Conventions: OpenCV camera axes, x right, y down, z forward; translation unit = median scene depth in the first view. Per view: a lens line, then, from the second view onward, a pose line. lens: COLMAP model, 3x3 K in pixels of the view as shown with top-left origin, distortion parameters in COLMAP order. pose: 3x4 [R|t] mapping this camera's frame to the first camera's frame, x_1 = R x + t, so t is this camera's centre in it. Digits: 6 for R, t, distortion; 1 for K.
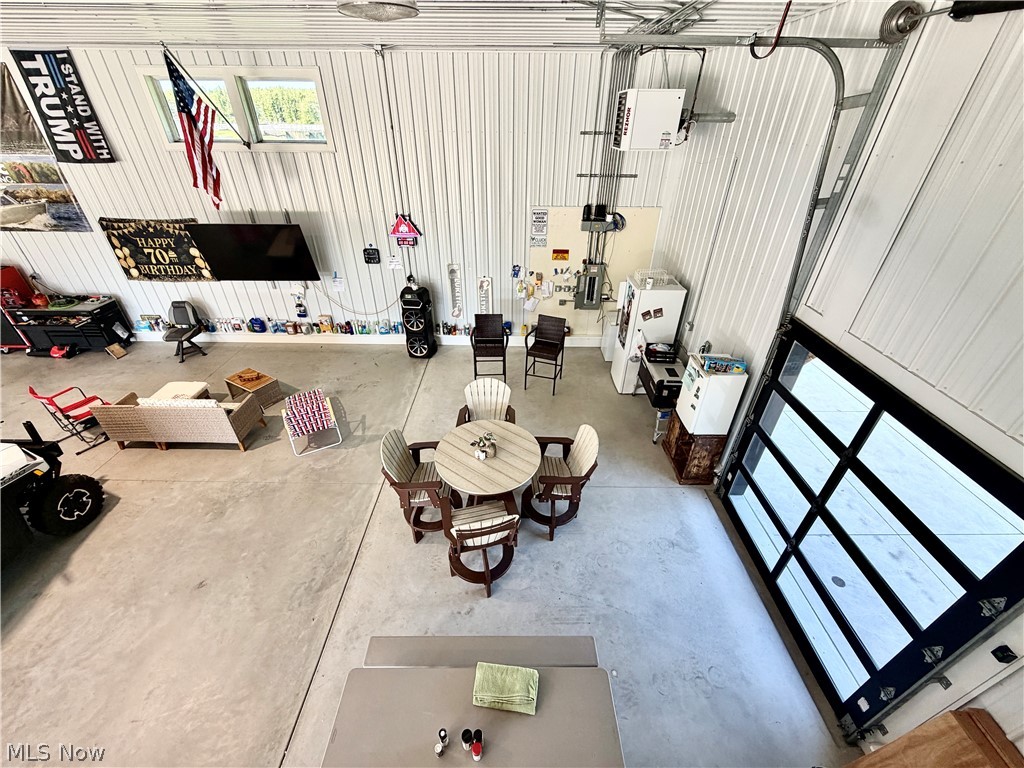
lens RADIAL K [[409.5, 0, 509.1], [0, 409.5, 384.5], [0, 0, 1]] dist [-0.003613, 0.000871]
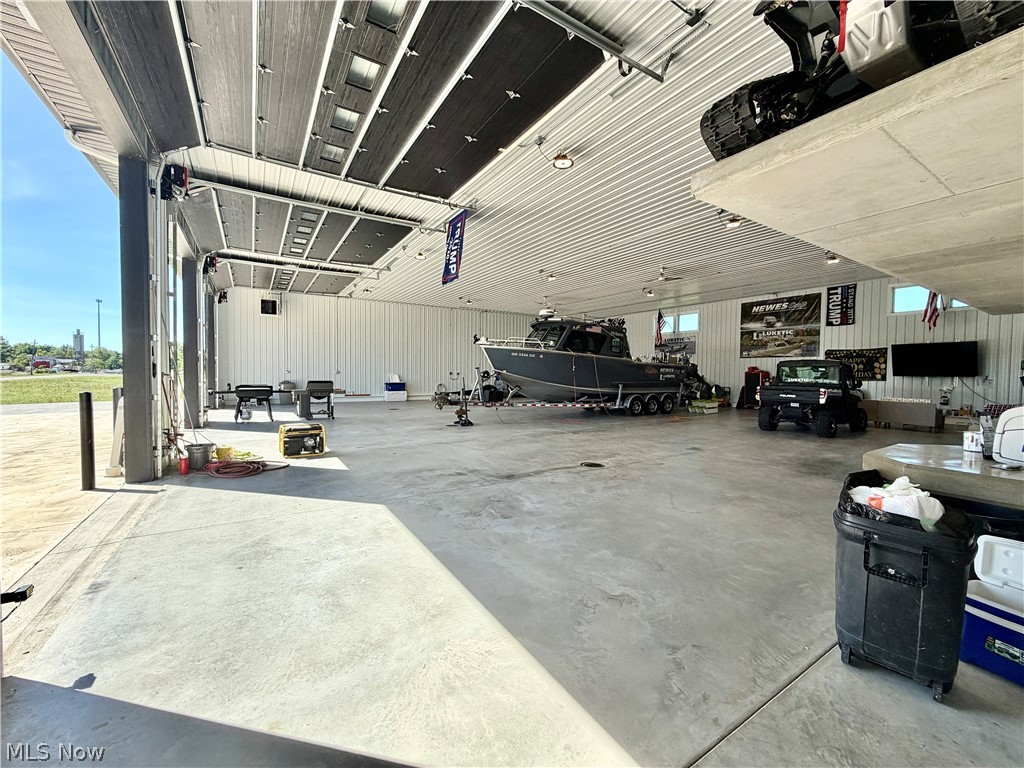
lens RADIAL K [[409.5, 0, 510.8], [0, 409.5, 383.3], [0, 0, 1]] dist [-0.003613, 0.000871]
pose [[0.543389, 0.030901, -0.838912, -0.127705], [-0.467292, 0.841322, -0.271689, 1.253514], [0.697400, 0.539650, 0.471605, -1.217477]]
